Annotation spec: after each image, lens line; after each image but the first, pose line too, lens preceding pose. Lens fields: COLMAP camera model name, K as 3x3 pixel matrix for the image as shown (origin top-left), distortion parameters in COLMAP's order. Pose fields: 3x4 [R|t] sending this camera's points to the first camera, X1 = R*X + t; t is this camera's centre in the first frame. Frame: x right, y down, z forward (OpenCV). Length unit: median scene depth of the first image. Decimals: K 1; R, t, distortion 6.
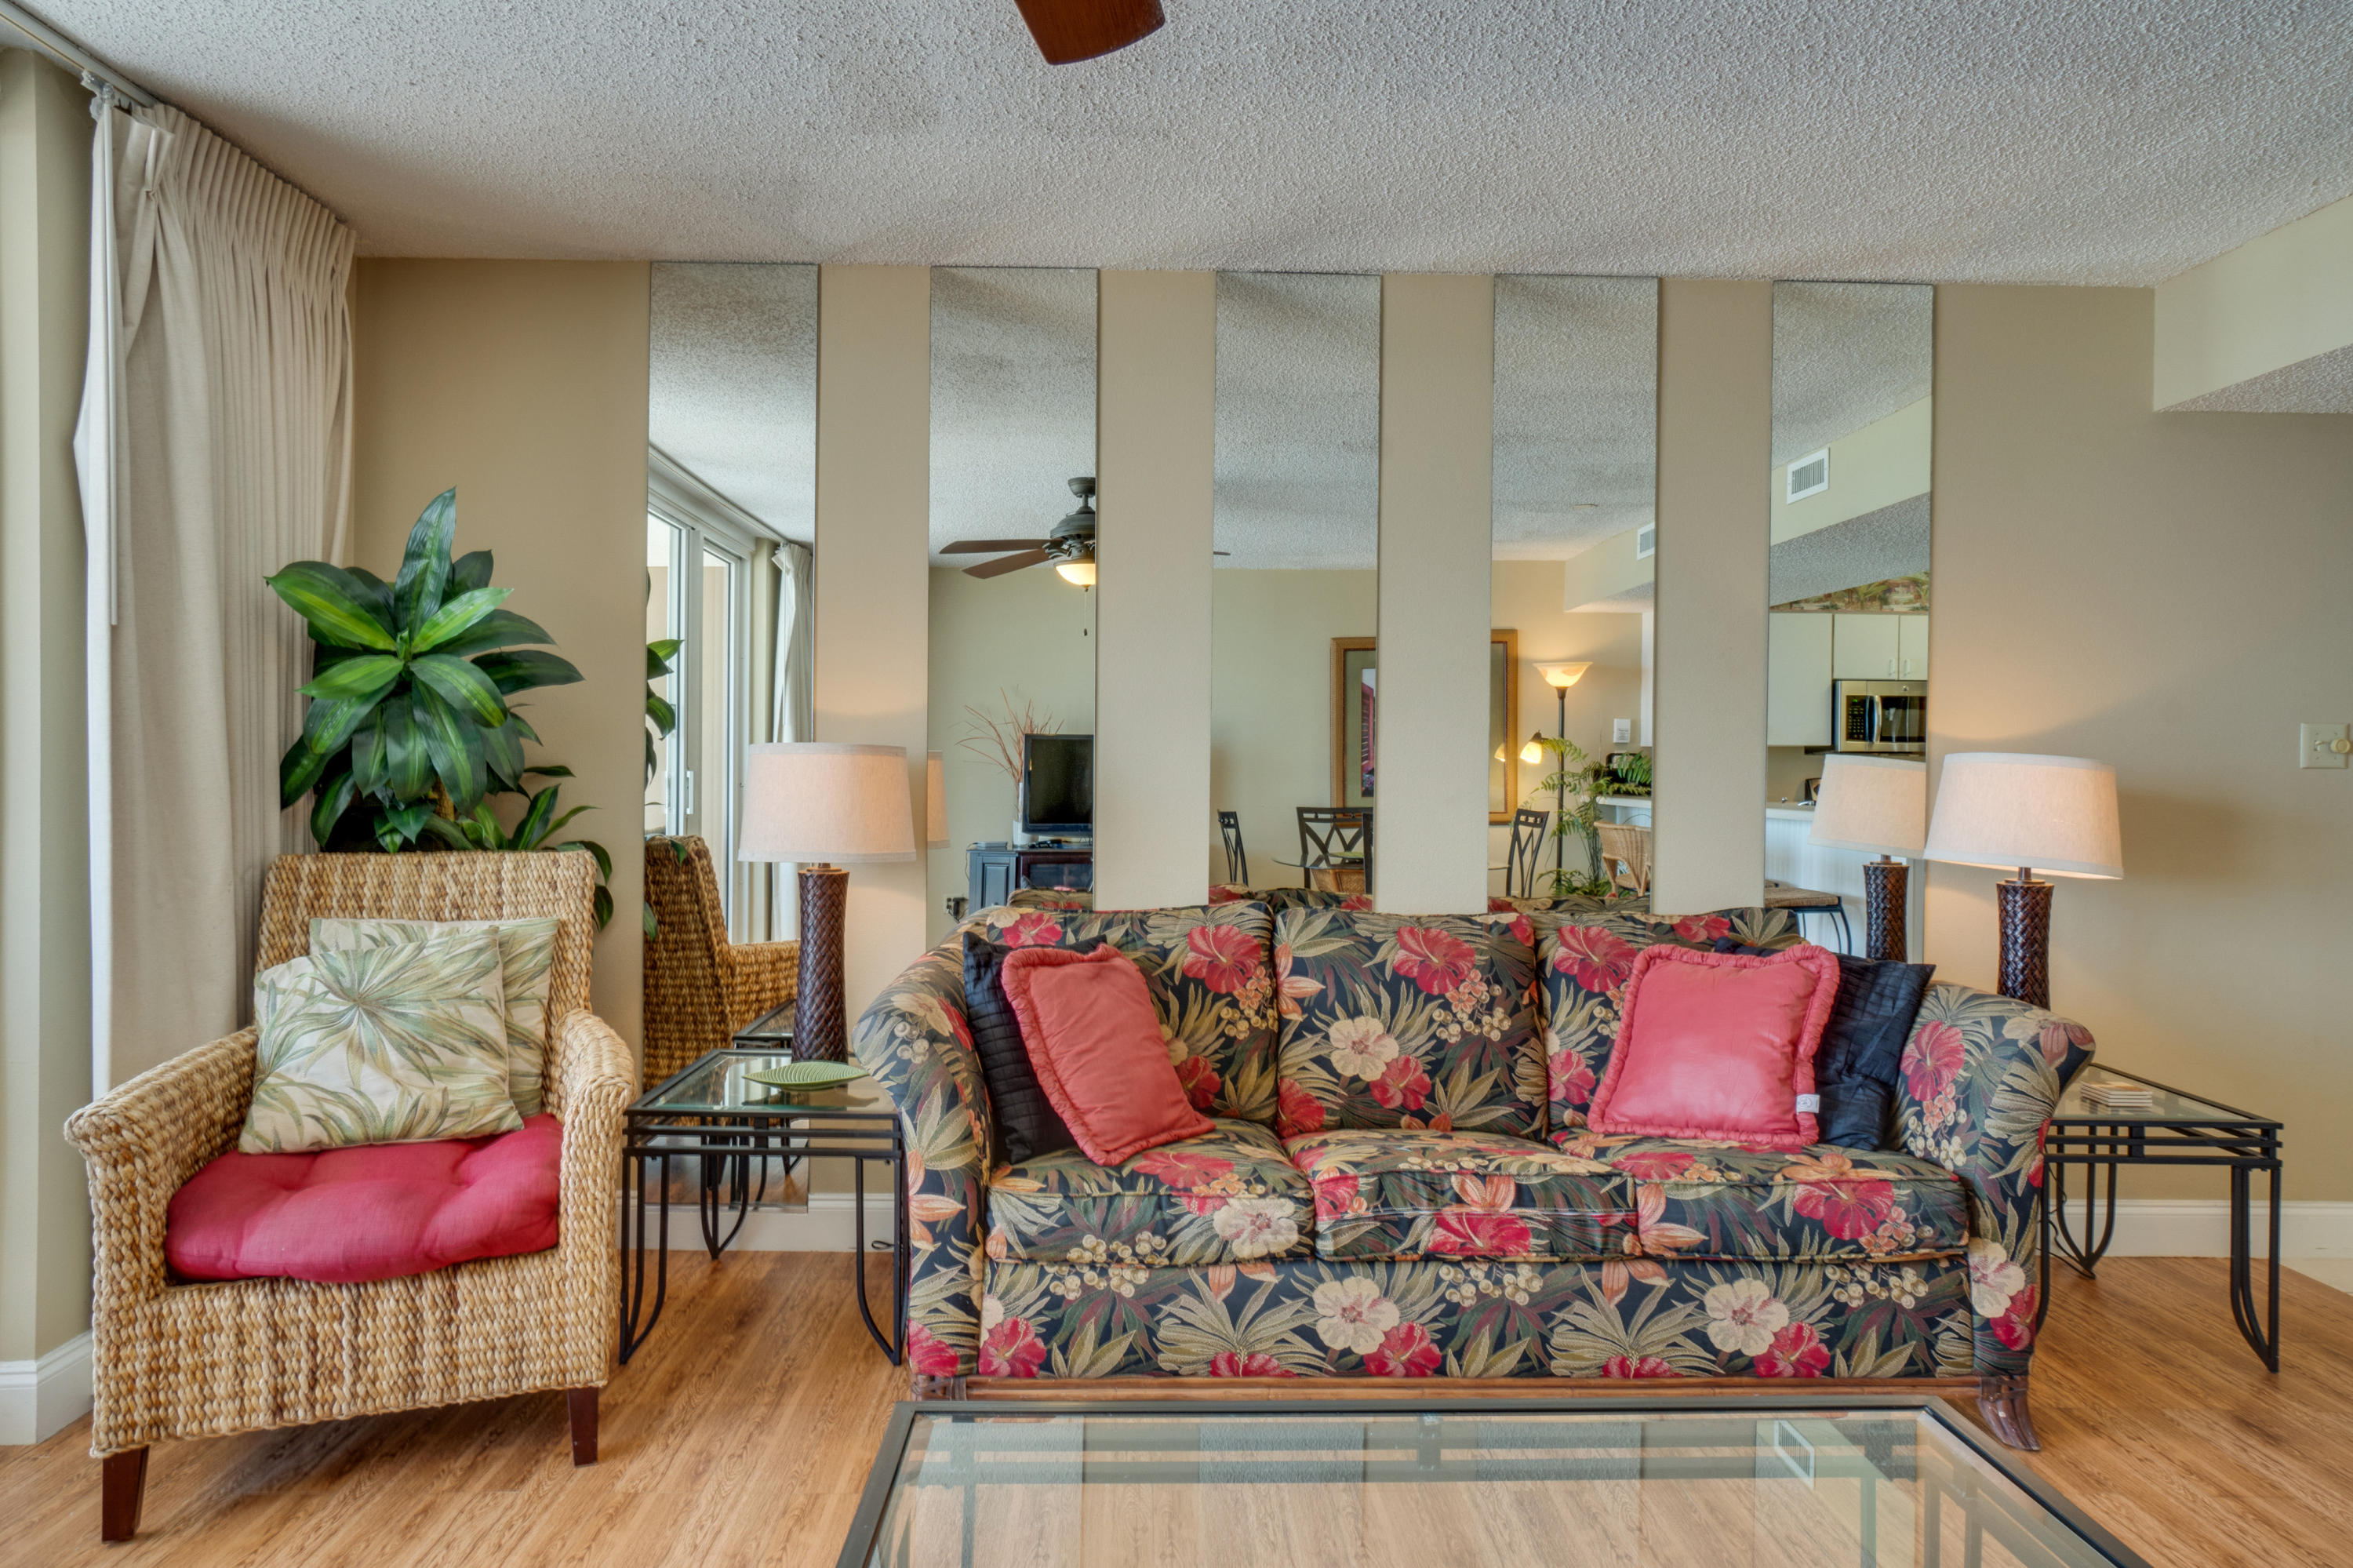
lens RADIAL K [[1350.4, 0, 1161.5], [0, 1350.4, 774.3], [0, 0, 1]] dist [-0.013913, 0.010041]
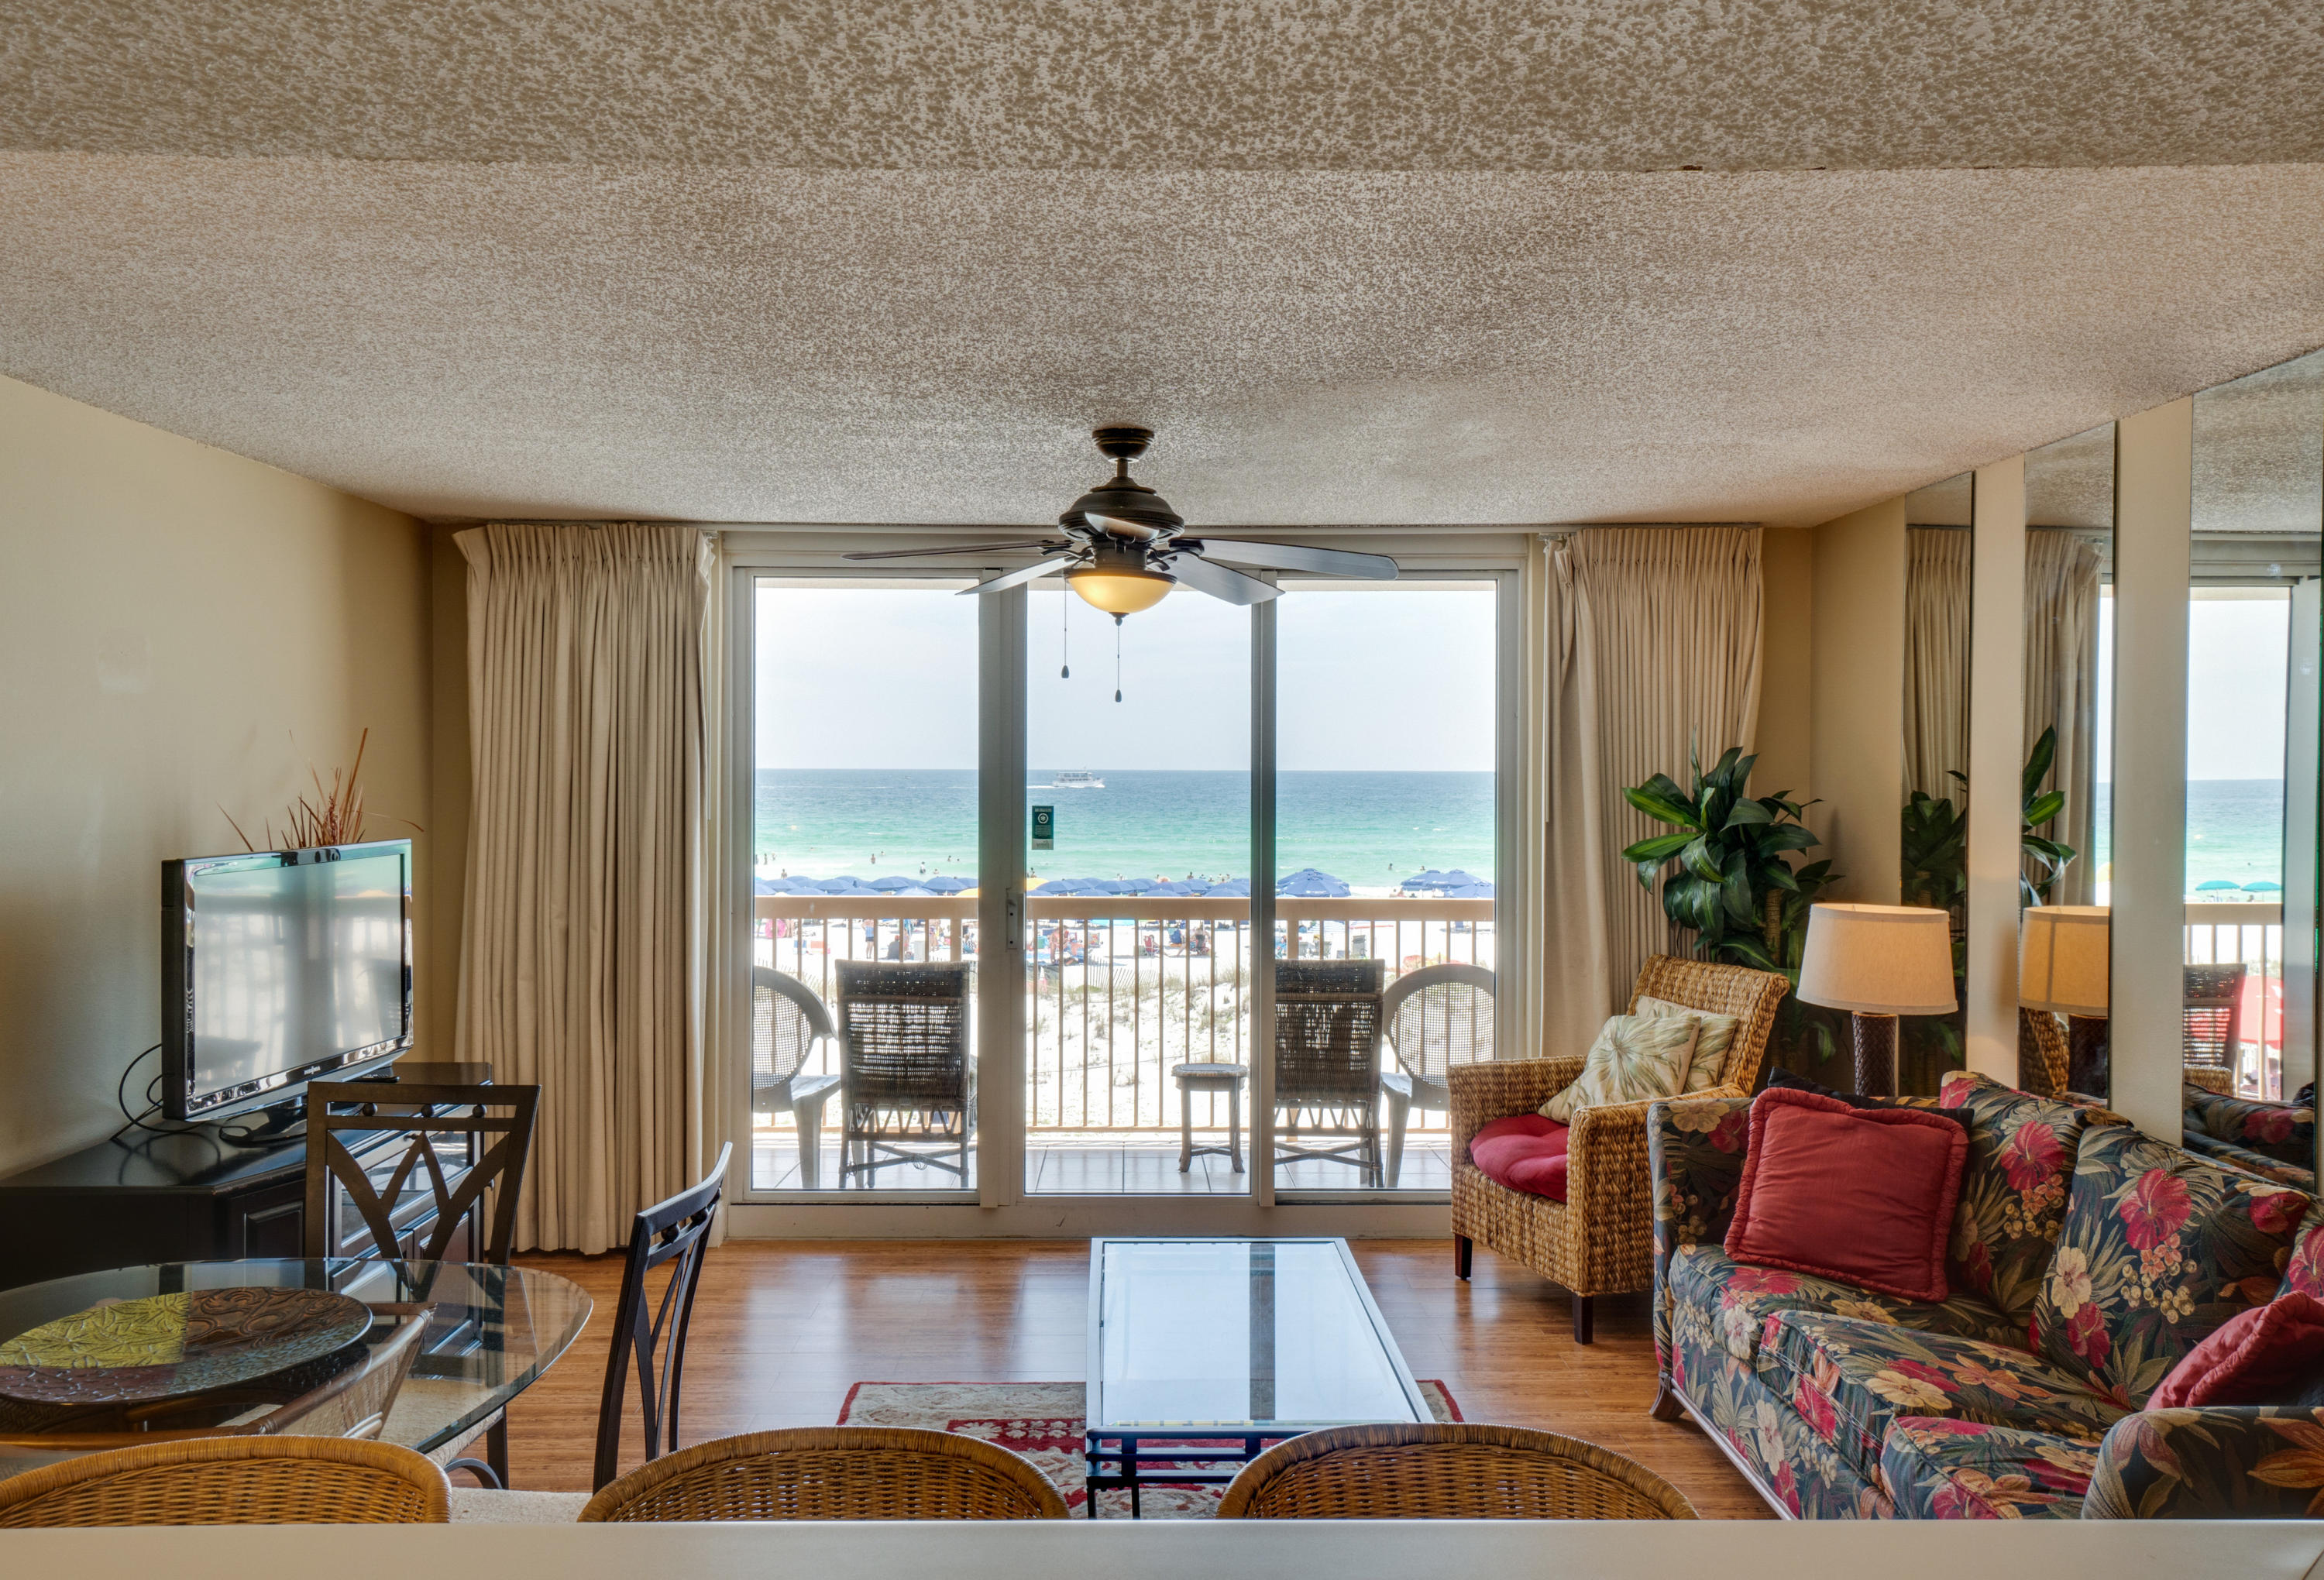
lens RADIAL K [[1751.6, 0, 1153.1], [0, 1751.6, 779.7], [0, 0, 1]] dist [0.029731, 0.010301]
pose [[-0.006928, -0.002369, -0.999973, 1.621760], [-0.010772, 0.999939, -0.002294, -0.154043], [0.999918, 0.010756, -0.006953, 0.453711]]
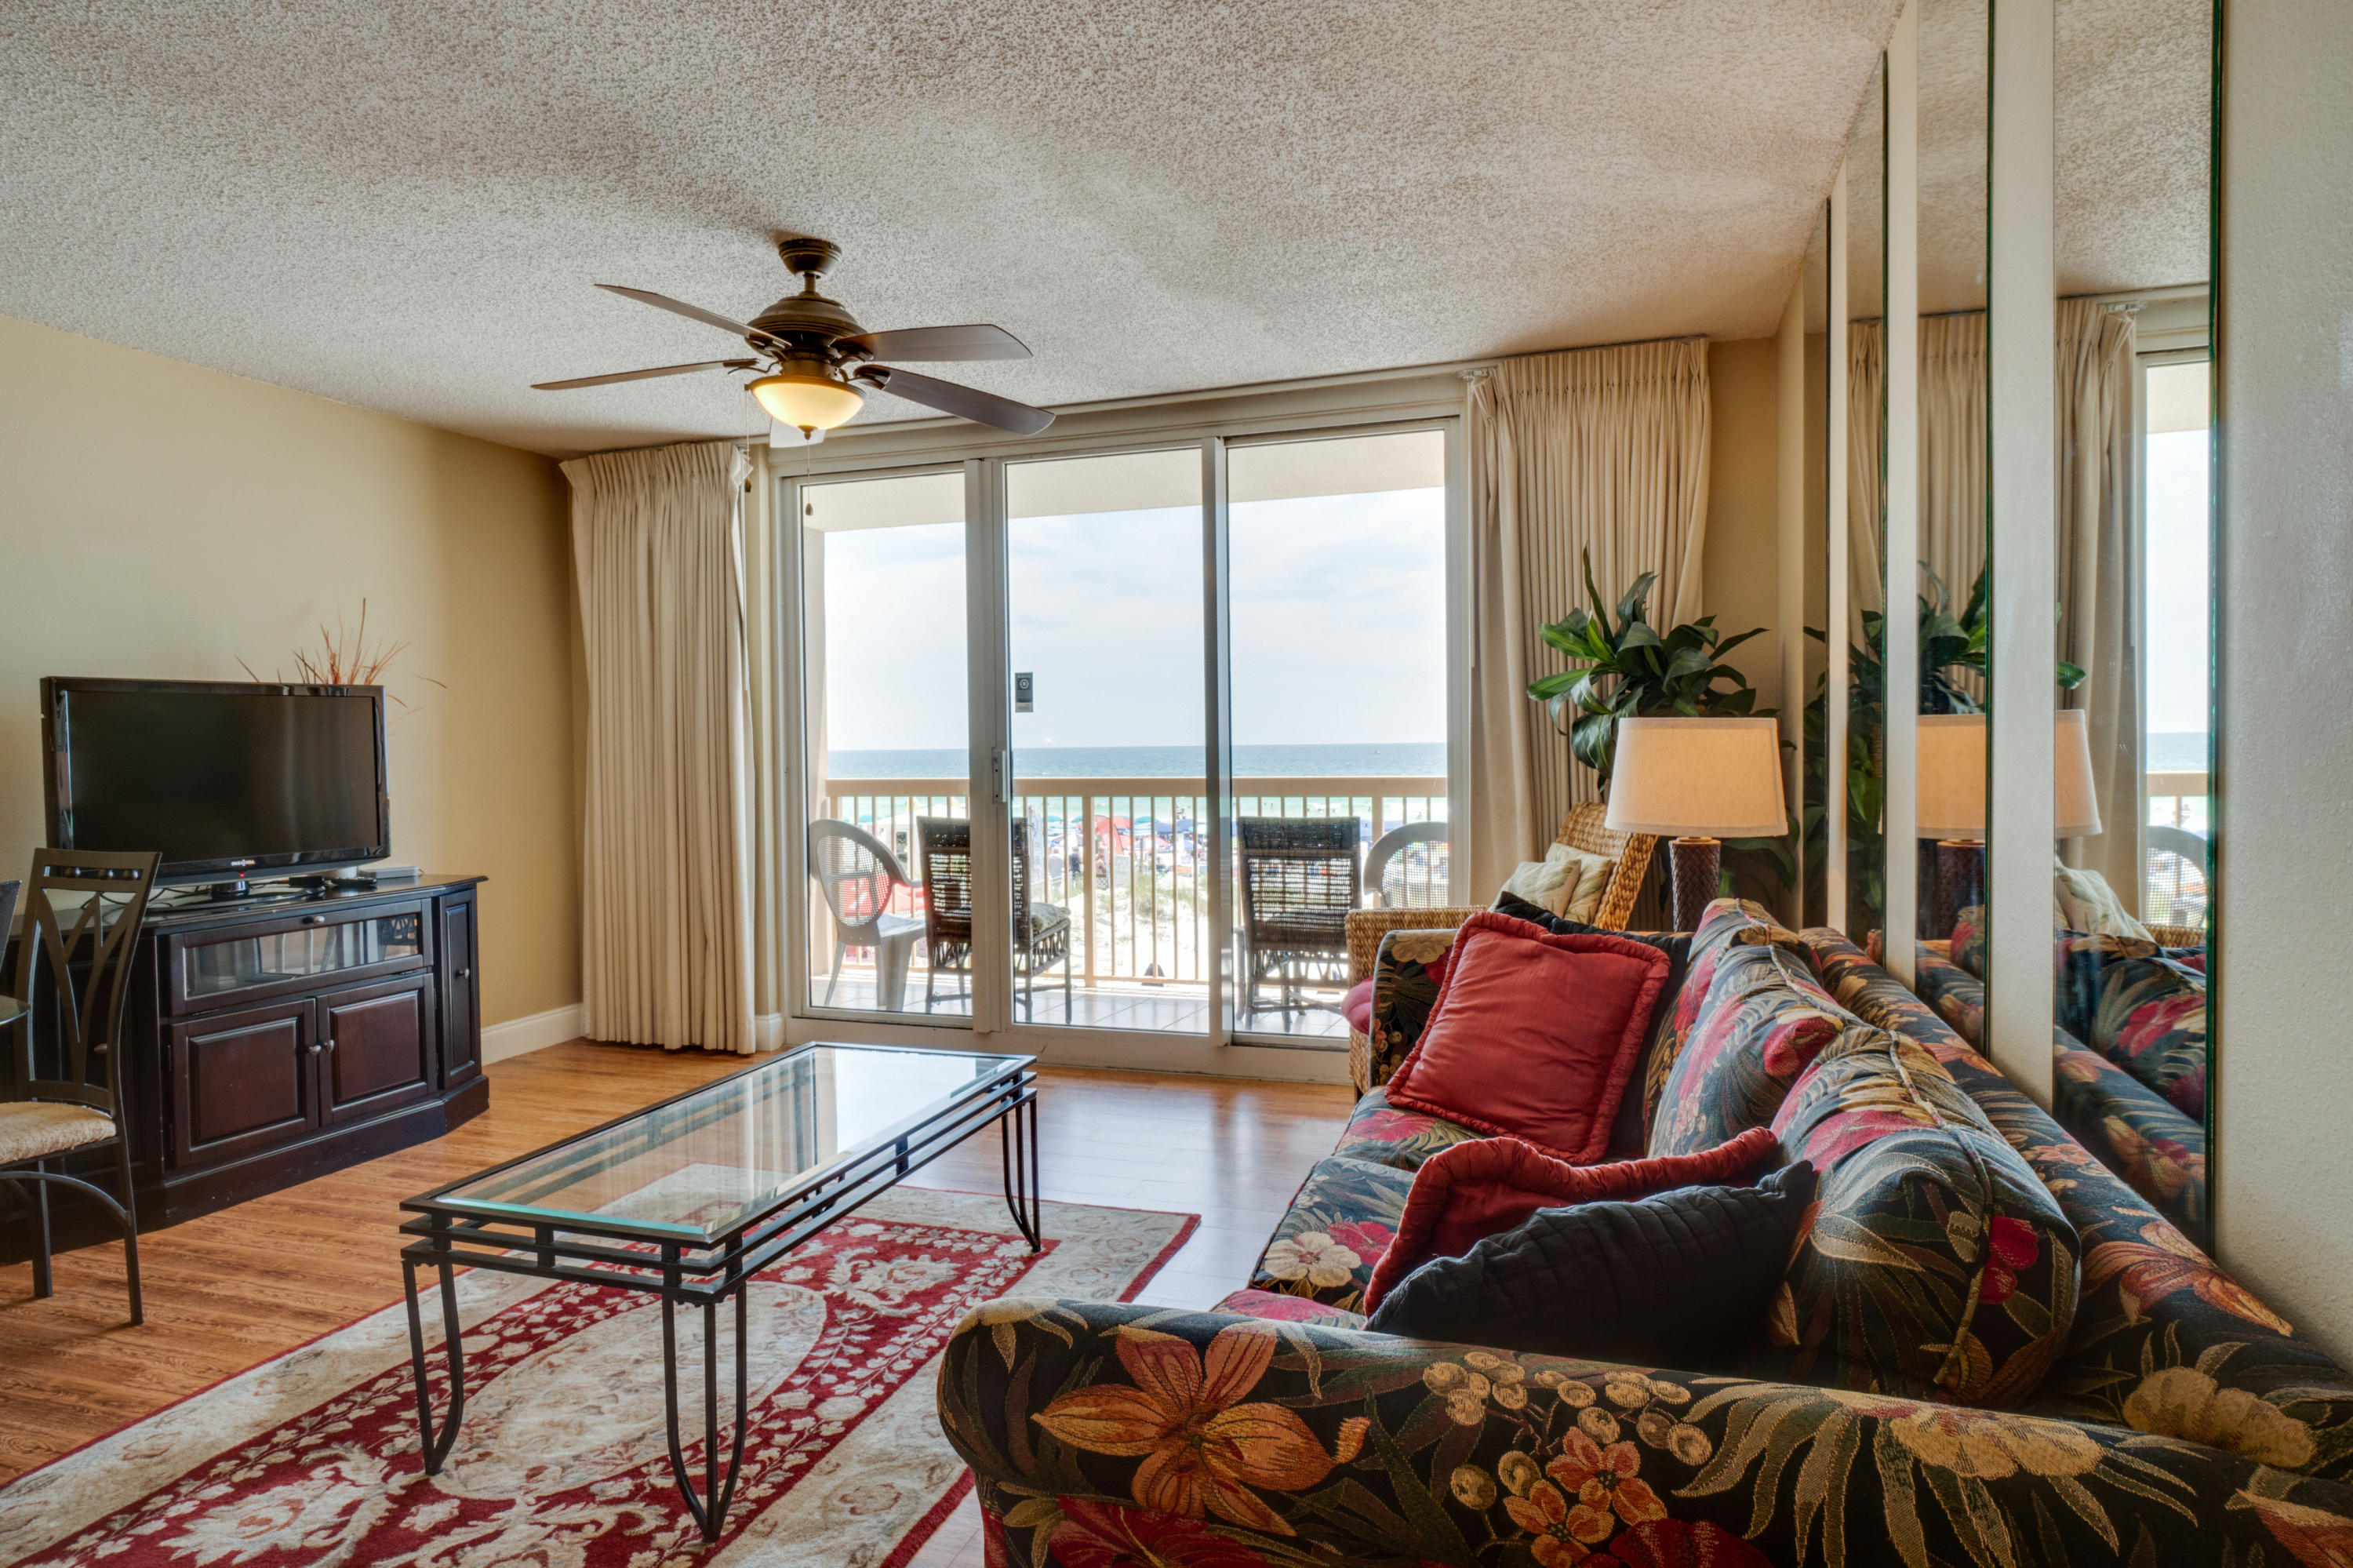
lens RADIAL K [[1343.7, 0, 1162.2], [0, 1343.7, 774.5], [0, 0, 1]] dist [-0.024619, 0.024887]
pose [[-0.340810, 0.016704, -0.939984, 1.042341], [0.003603, 0.999858, 0.016461, 0.002862], [0.940125, 0.002223, -0.340822, 1.189223]]
